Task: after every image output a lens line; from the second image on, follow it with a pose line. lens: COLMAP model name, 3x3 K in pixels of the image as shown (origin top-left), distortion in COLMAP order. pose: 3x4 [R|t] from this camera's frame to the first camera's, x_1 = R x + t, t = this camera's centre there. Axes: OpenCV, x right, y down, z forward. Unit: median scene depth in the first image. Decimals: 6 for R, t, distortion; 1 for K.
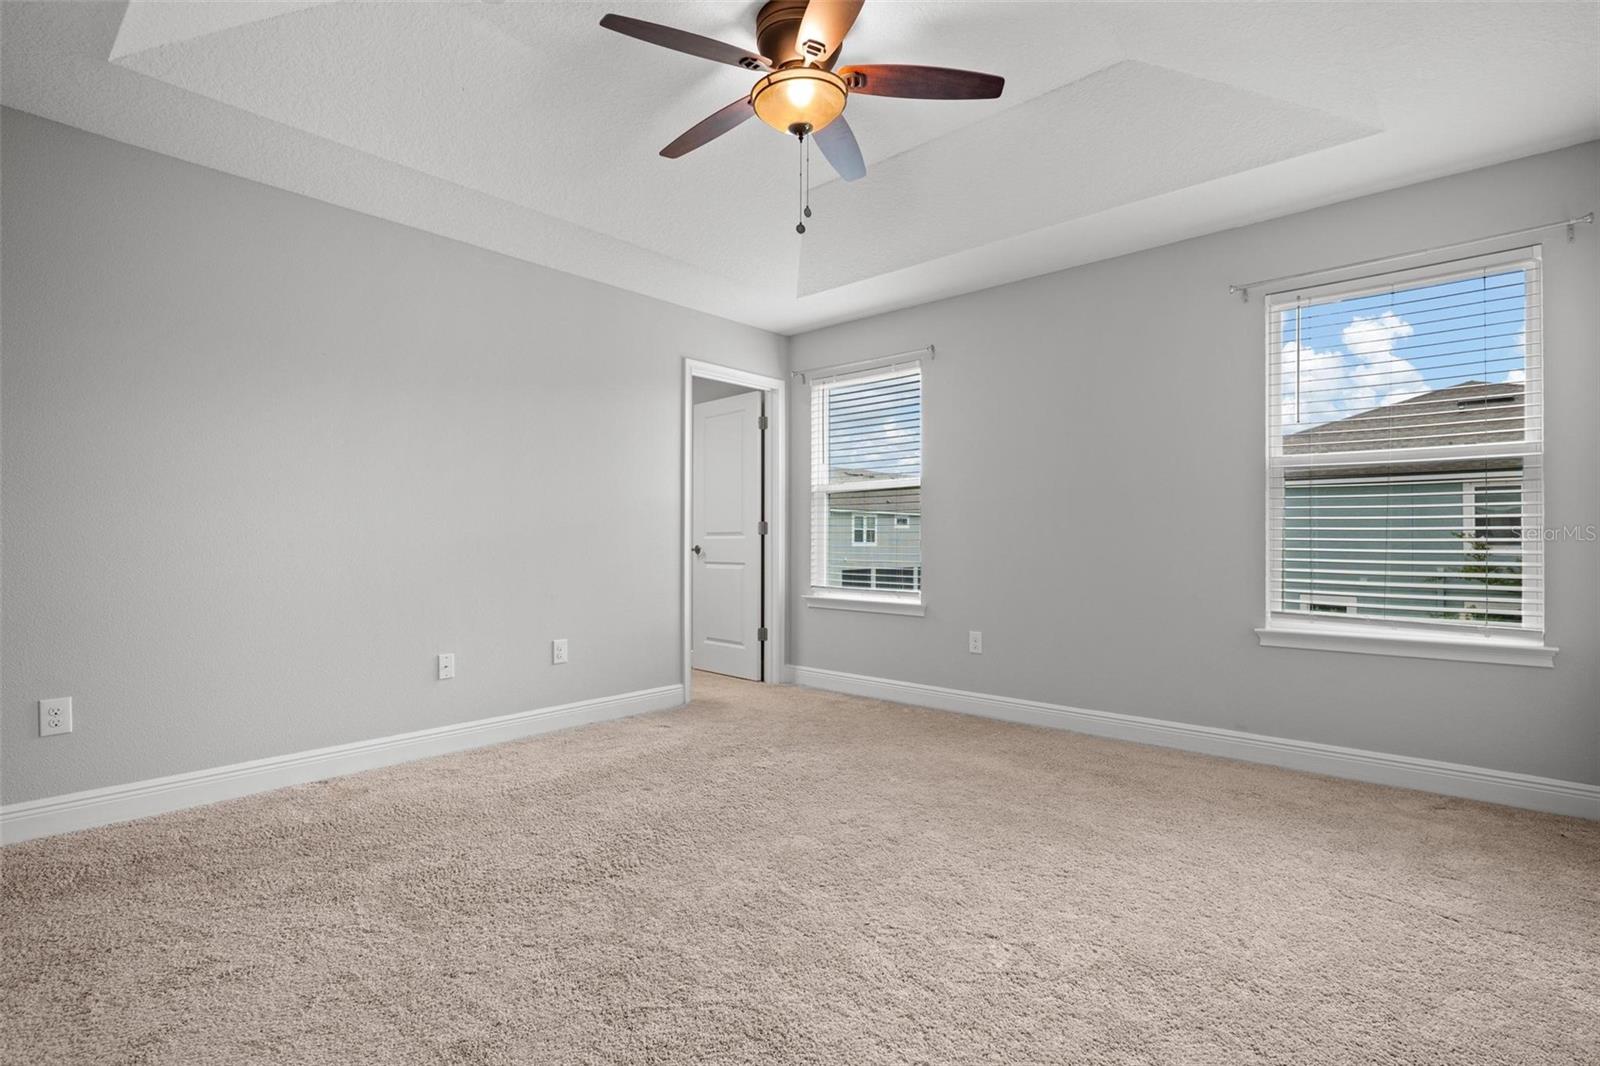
lens RADIAL K [[753.5, 0, 790.8], [0, 753.5, 533.3], [0, 0, 1]] dist [-0.000465, -0.000112]
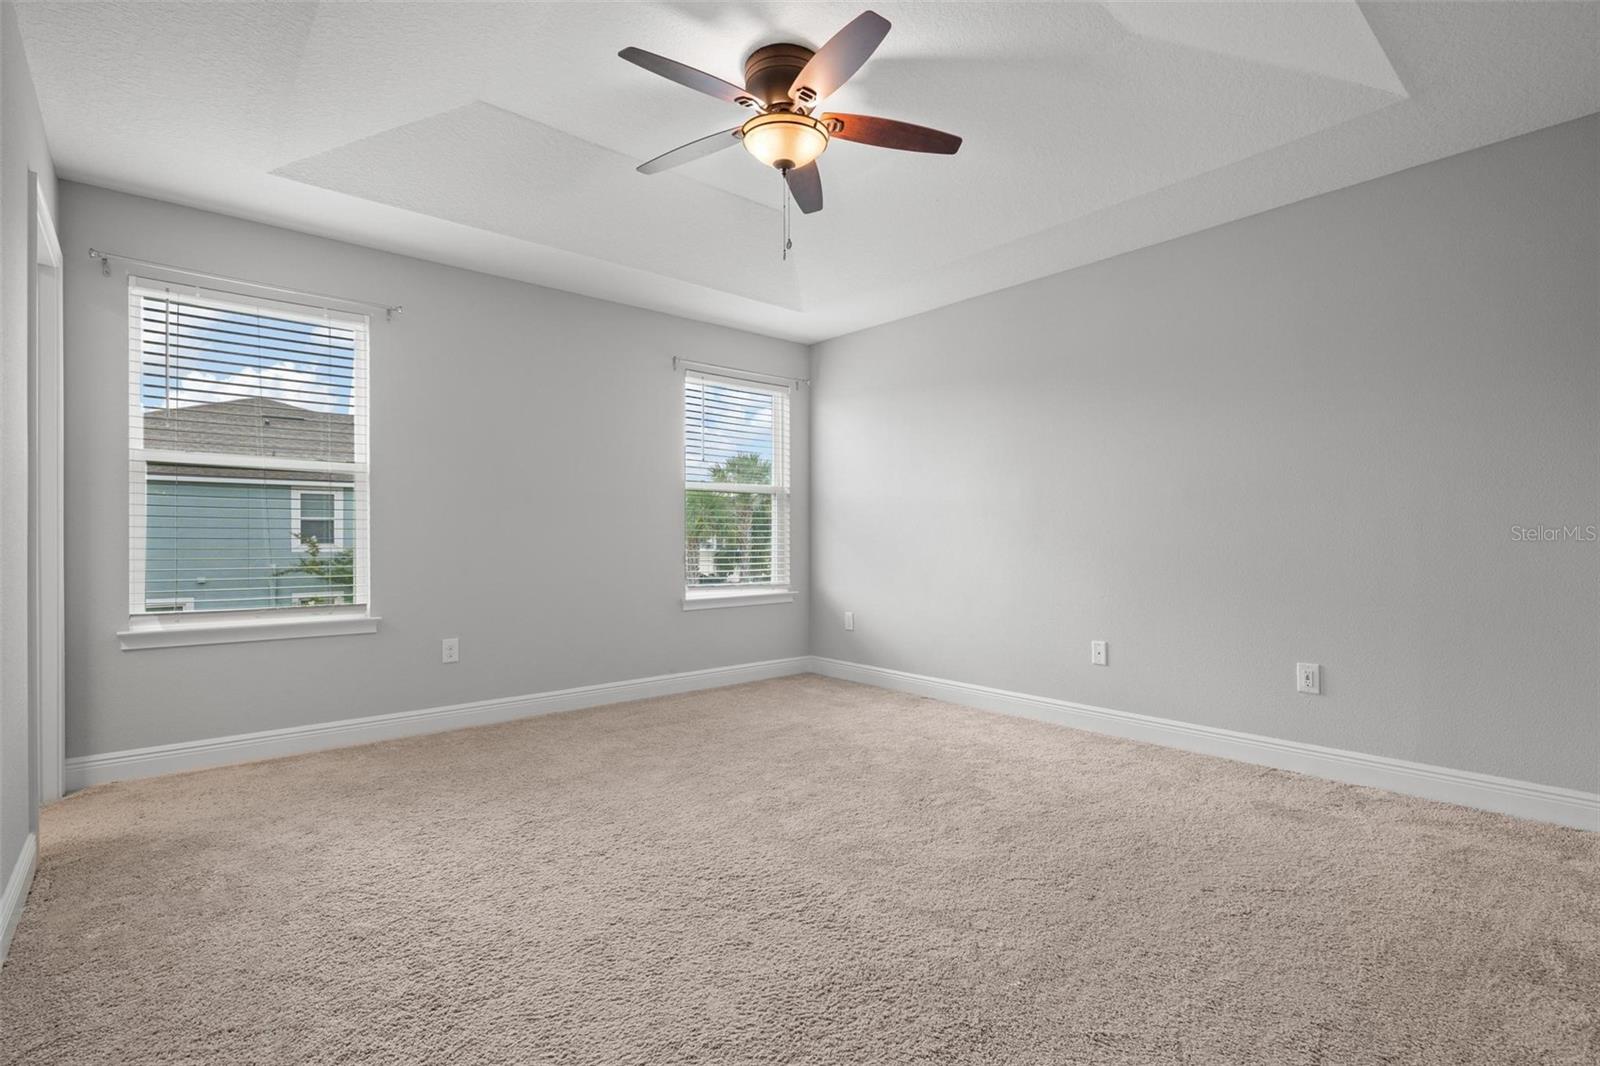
lens RADIAL K [[753.5, 0, 790.8], [0, 753.5, 533.3], [0, 0, 1]] dist [-0.000465, -0.000112]
pose [[0.129461, 0.003304, 0.991579, -0.605386], [-0.006931, 0.999973, -0.002427, 0.002097], [-0.991560, -0.006558, 0.129480, 0.474622]]
